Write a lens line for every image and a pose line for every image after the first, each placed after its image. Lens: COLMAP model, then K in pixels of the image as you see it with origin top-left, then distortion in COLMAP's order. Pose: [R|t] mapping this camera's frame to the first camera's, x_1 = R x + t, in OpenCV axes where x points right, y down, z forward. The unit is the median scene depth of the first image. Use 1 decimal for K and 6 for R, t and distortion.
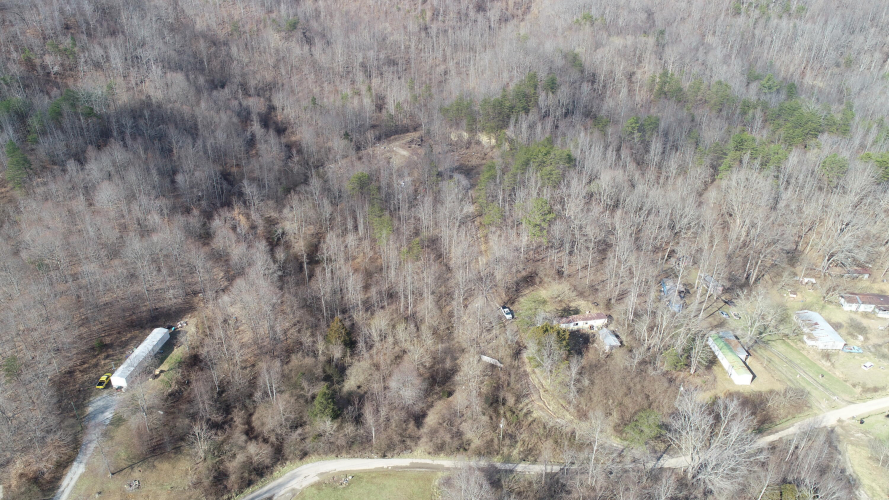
lens RADIAL K [[599.3, 0, 445.2], [0, 599.3, 249.8], [0, 0, 1]] dist [0.001869, 0.001891]
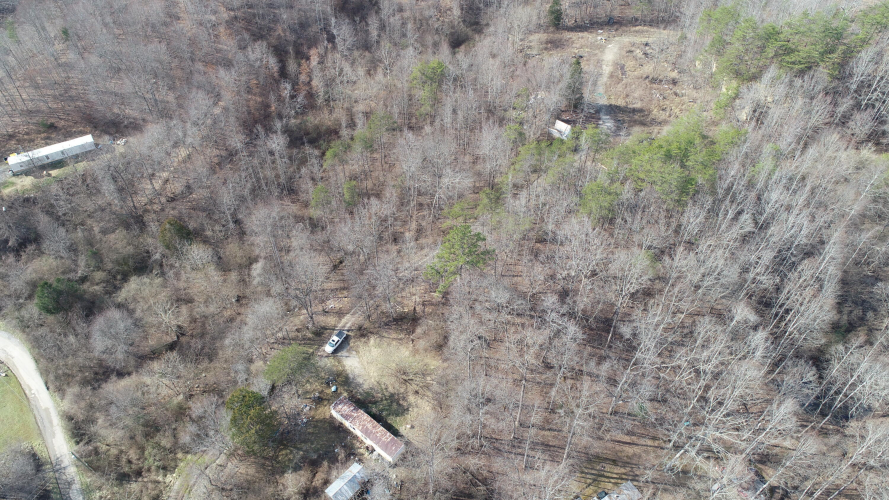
lens RADIAL K [[599.3, 0, 444.9], [0, 599.3, 252.4], [0, 0, 1]] dist [0.001869, 0.001891]
pose [[0.622303, 0.554394, -0.552618, 0.563692], [-0.369207, 0.830391, 0.417296, -0.348556], [0.690236, -0.055655, 0.721441, 0.675403]]
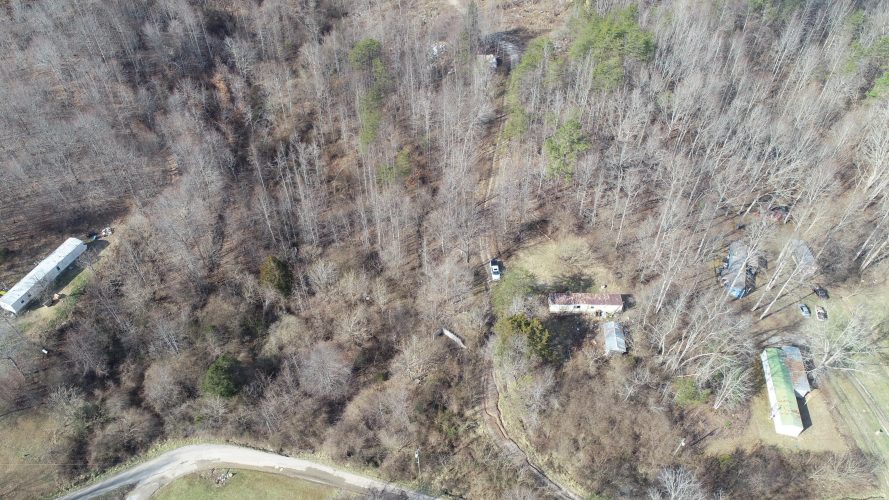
lens RADIAL K [[599.3, 0, 444.9], [0, 599.3, 250.2], [0, 0, 1]] dist [0.001869, 0.001891]
pose [[0.973181, 0.156679, -0.168437, 0.185972], [-0.099631, 0.947035, 0.305285, -0.167379], [0.207348, -0.280316, 0.937246, 0.305697]]
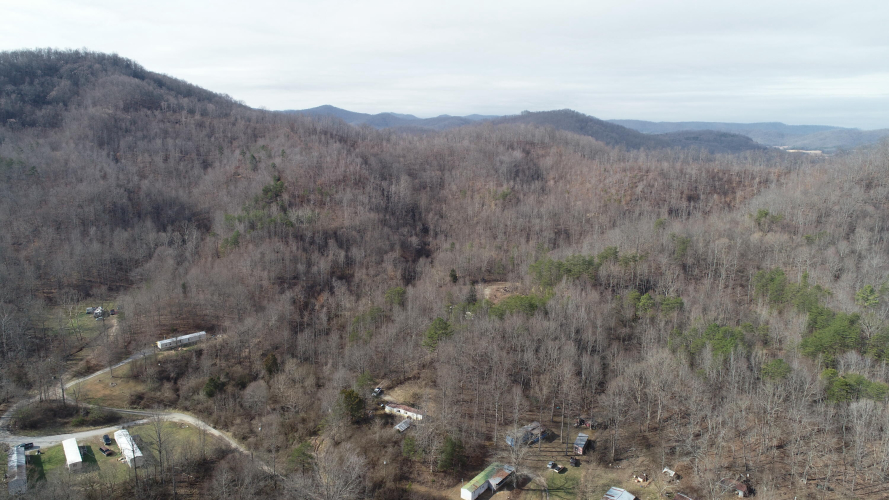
lens RADIAL K [[599.3, 0, 442.3], [0, 599.3, 255.4], [0, 0, 1]] dist [0.001869, 0.001891]
pose [[0.771031, 0.141955, -0.620773, 1.095377], [-0.311508, 0.934316, -0.173254, 0.010780], [0.555404, 0.326960, 0.764607, -0.007600]]
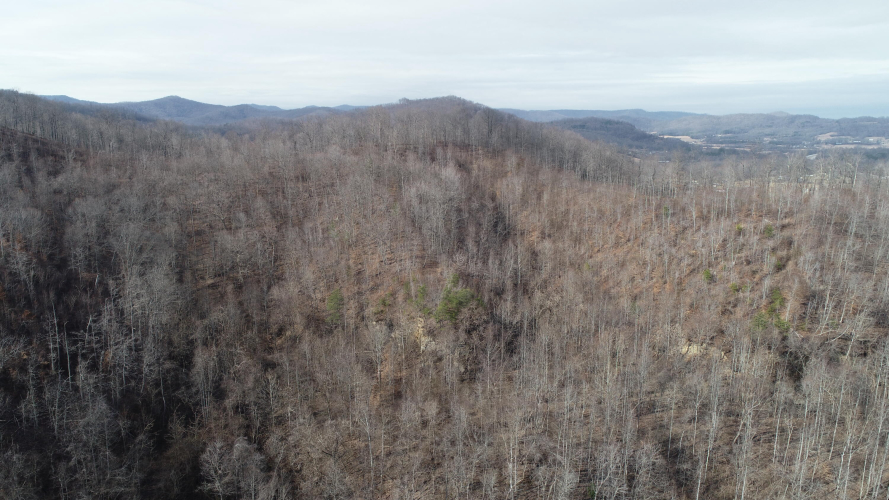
lens RADIAL K [[599.3, 0, 444.1], [0, 599.3, 251.2], [0, 0, 1]] dist [0.001869, 0.001891]
pose [[0.888015, 0.095435, -0.449802, -0.151246], [-0.213568, 0.951912, -0.219663, -0.766222], [0.407209, 0.291127, 0.865694, 1.449073]]
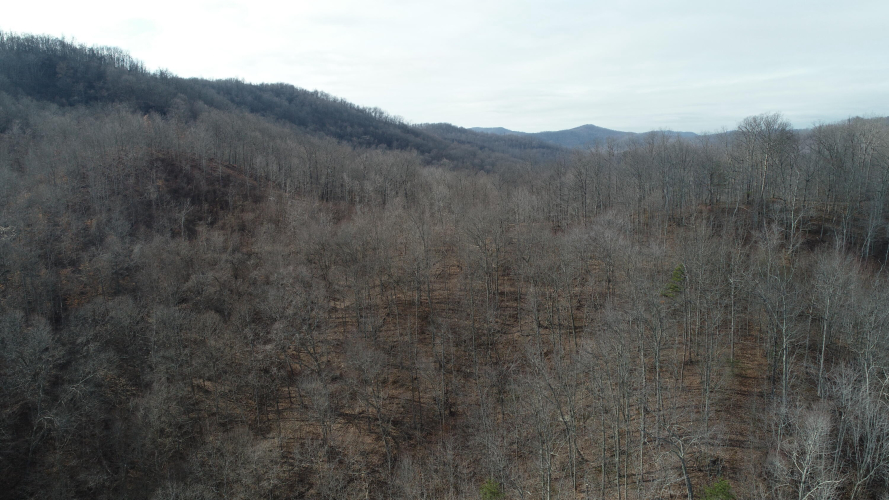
lens RADIAL K [[599.3, 0, 445.6], [0, 599.3, 251.0], [0, 0, 1]] dist [0.001869, 0.001891]
pose [[0.417284, 0.147485, -0.896729, -0.670453], [-0.419701, 0.906485, -0.046213, -1.220325], [0.806056, 0.395642, 0.440161, 2.283865]]
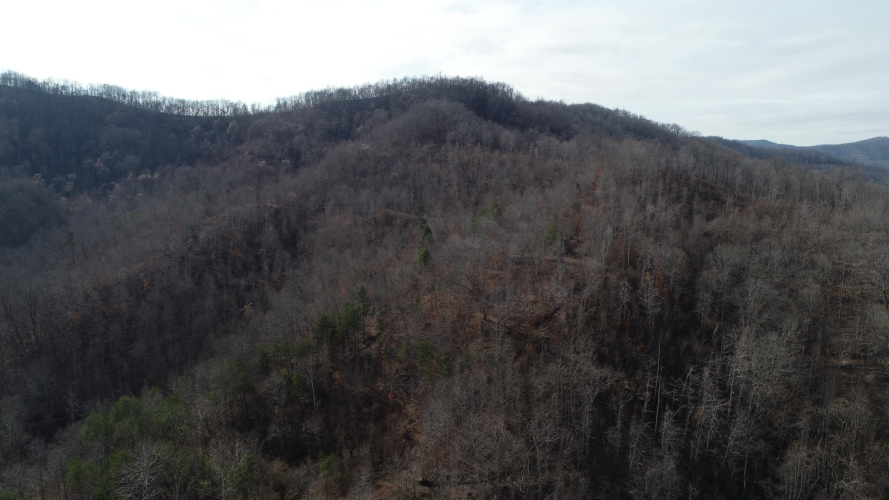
lens RADIAL K [[599.3, 0, 443.0], [0, 599.3, 249.3], [0, 0, 1]] dist [0.001869, 0.001891]
pose [[0.055652, 0.143484, -0.988087, -0.188718], [-0.473519, 0.875043, 0.100398, -0.824413], [0.879023, 0.462291, 0.116640, 1.535116]]
